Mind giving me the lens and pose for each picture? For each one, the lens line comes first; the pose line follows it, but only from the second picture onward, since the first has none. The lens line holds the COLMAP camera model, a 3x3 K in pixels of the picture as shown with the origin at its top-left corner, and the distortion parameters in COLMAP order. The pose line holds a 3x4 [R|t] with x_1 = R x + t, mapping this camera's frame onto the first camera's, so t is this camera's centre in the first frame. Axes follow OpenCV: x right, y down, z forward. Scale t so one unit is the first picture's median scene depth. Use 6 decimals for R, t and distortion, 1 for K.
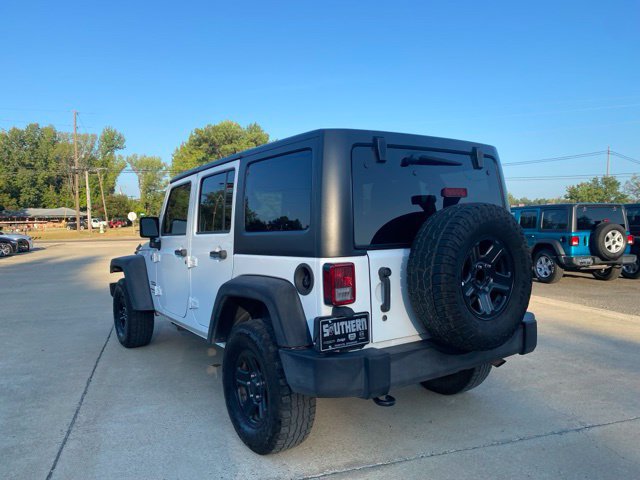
lens RADIAL K [[487.6, 0, 314.2], [0, 487.6, 240.1], [0, 0, 1]] dist [0.042114, -0.044817]
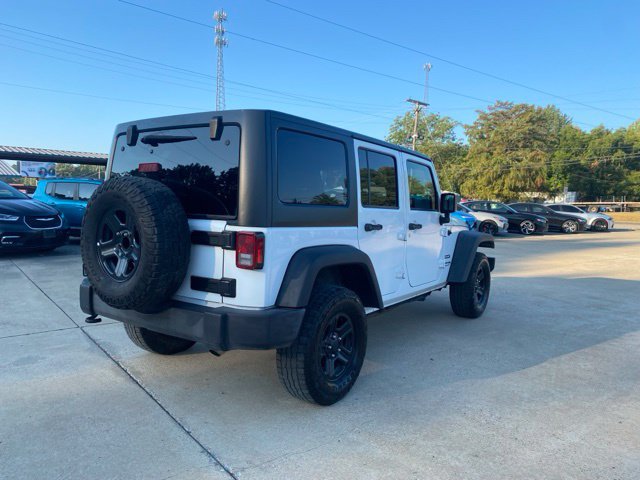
lens RADIAL K [[487.9, 0, 320.0], [0, 487.9, 240.0], [0, 0, 1]] dist [0.040957, -0.047823]
pose [[0.344329, 0.104293, -0.933038, 1.240499], [-0.068096, 0.993968, 0.085973, -0.047915], [0.936376, 0.033933, 0.349353, 0.833150]]
